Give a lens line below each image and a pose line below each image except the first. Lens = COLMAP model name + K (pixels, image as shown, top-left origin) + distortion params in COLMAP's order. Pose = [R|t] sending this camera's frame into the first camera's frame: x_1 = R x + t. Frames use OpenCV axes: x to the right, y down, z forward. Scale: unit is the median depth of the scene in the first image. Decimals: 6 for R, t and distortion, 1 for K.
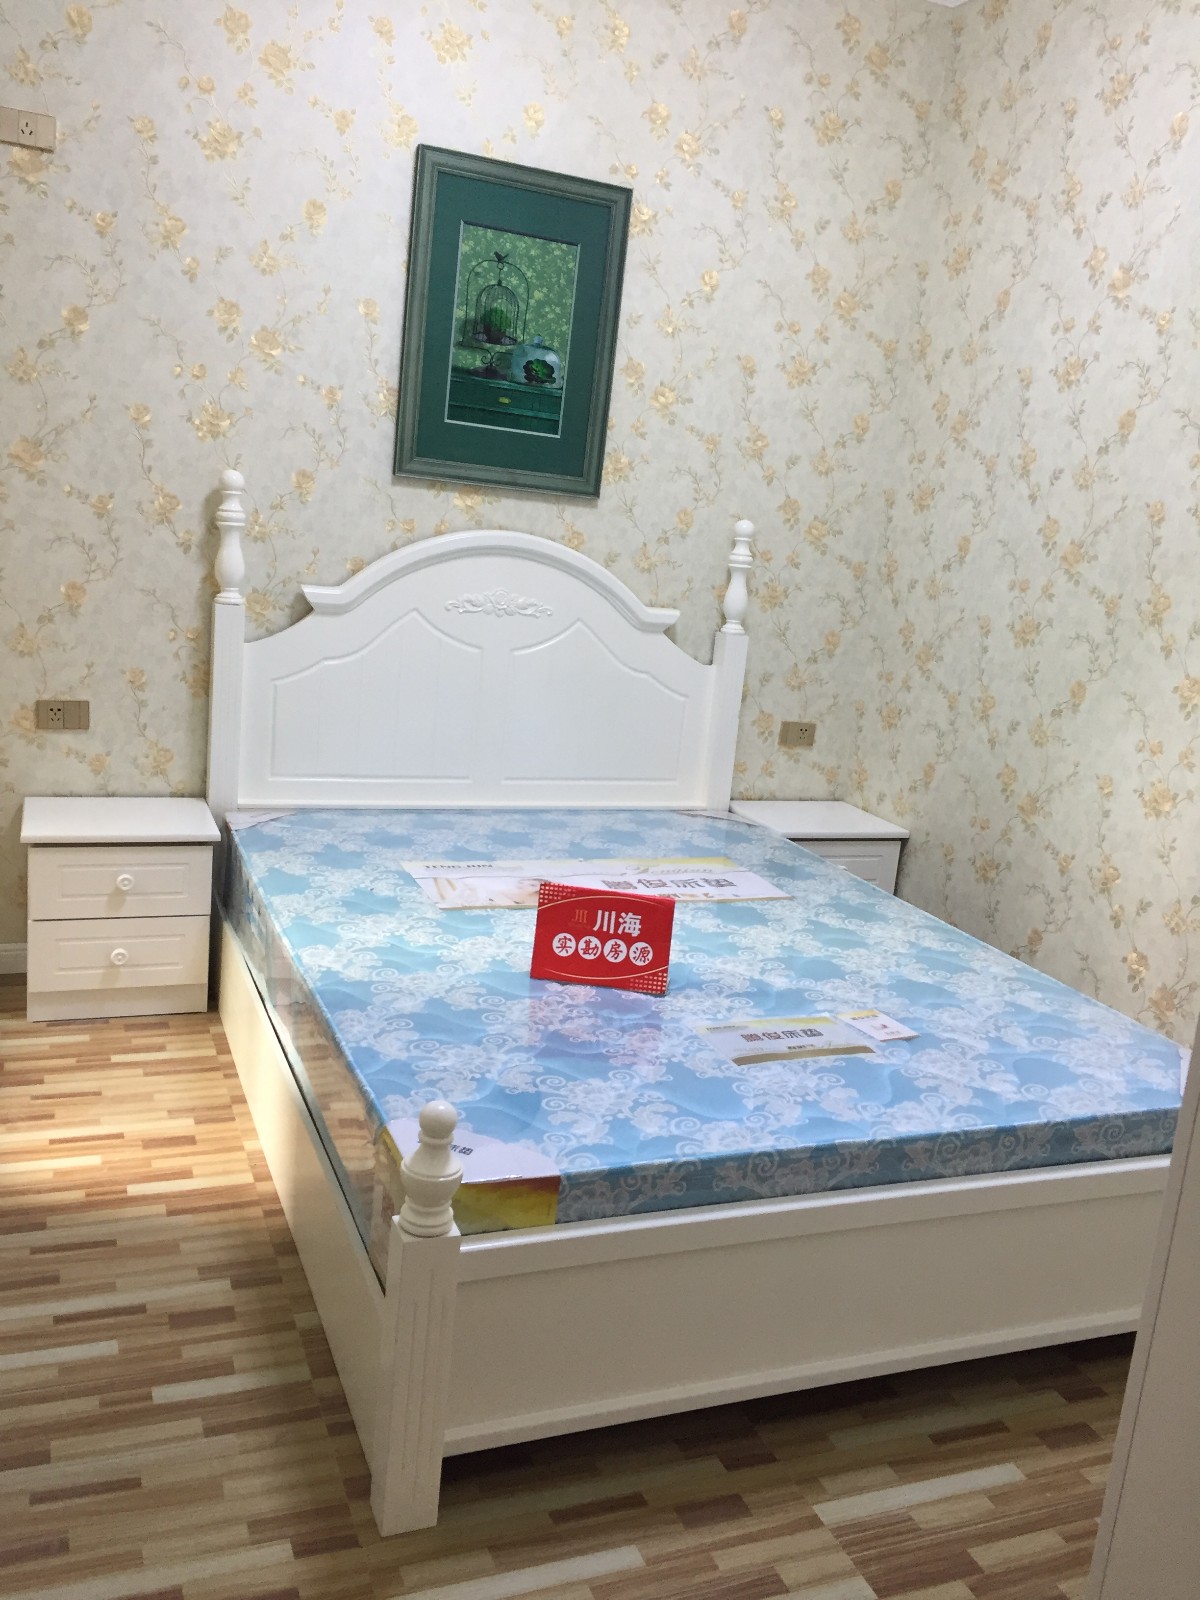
lens RADIAL K [[1328.9, 0, 600.0], [0, 1328.9, 800.0], [0, 0, 1]] dist [0.133169, -0.289165]
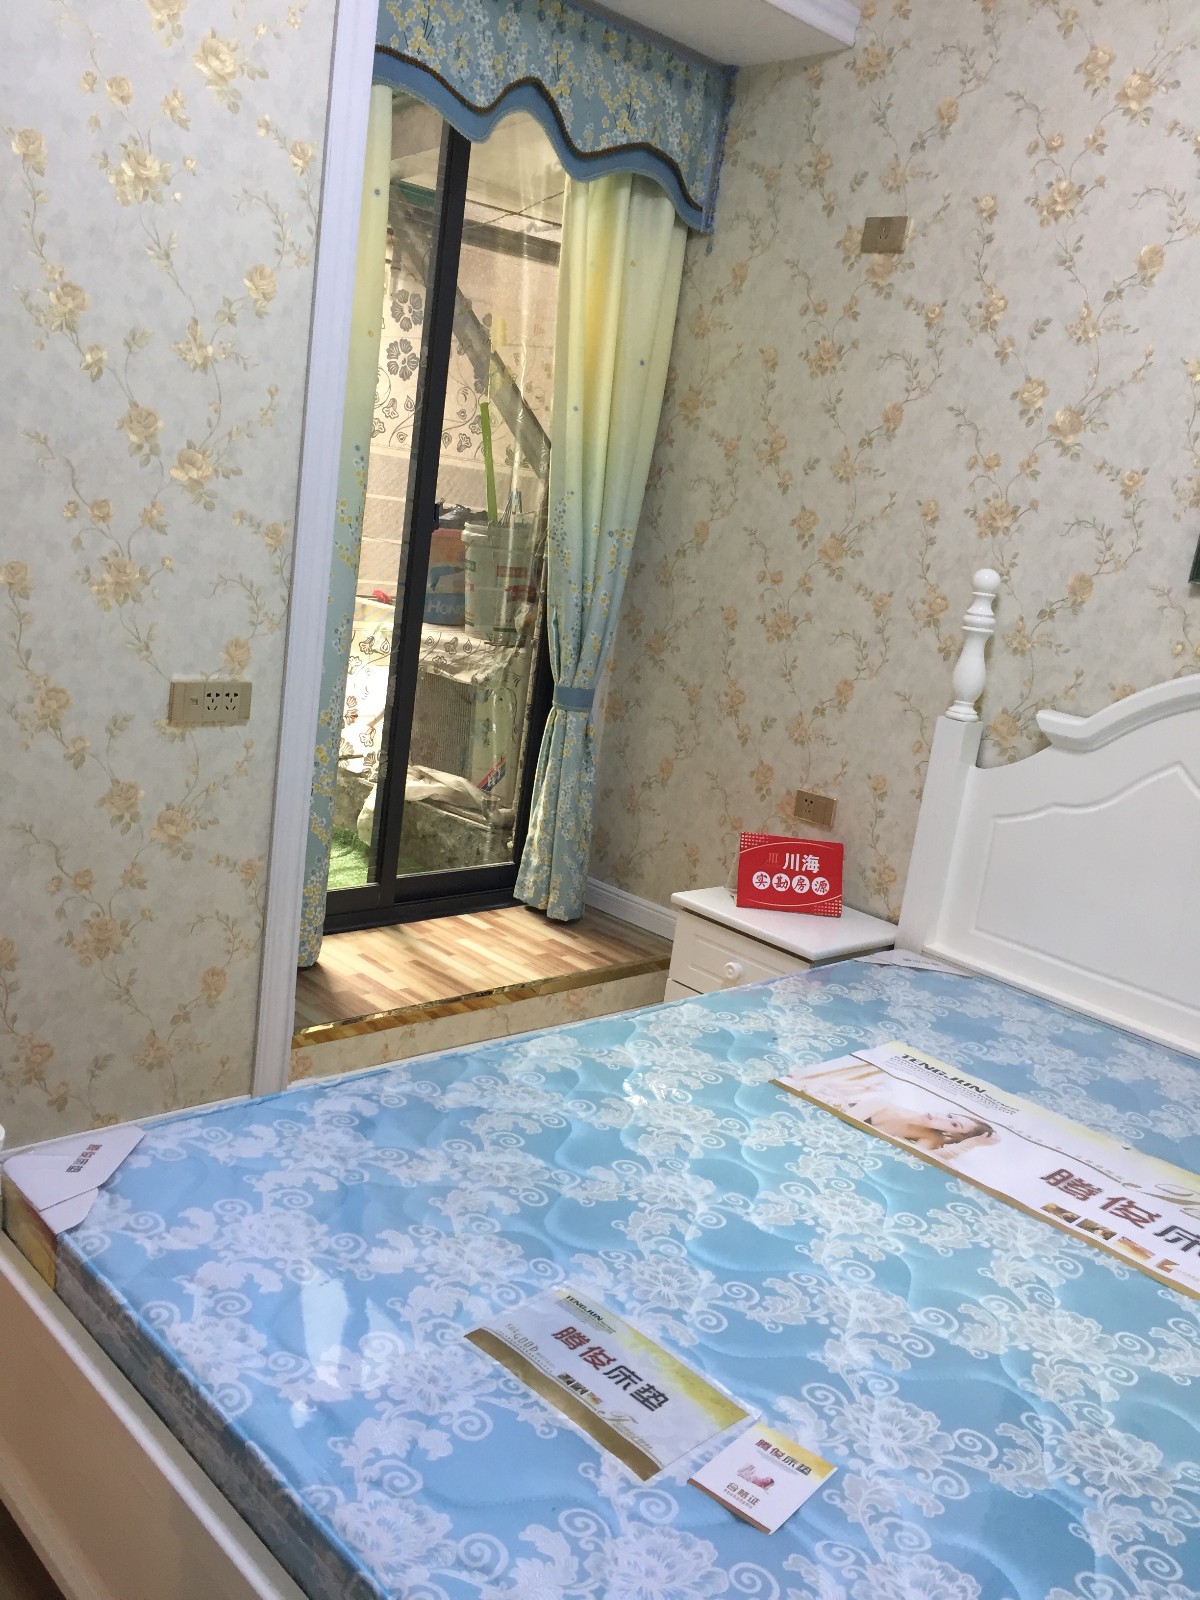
lens RADIAL K [[1328.9, 0, 600.0], [0, 1328.9, 800.0], [0, 0, 1]] dist [0.133169, -0.289165]
pose [[0.387136, 0.147419, -0.910161, 0.590712], [-0.301903, 0.952986, 0.025941, -0.070623], [0.871194, 0.264738, 0.413442, 0.632767]]
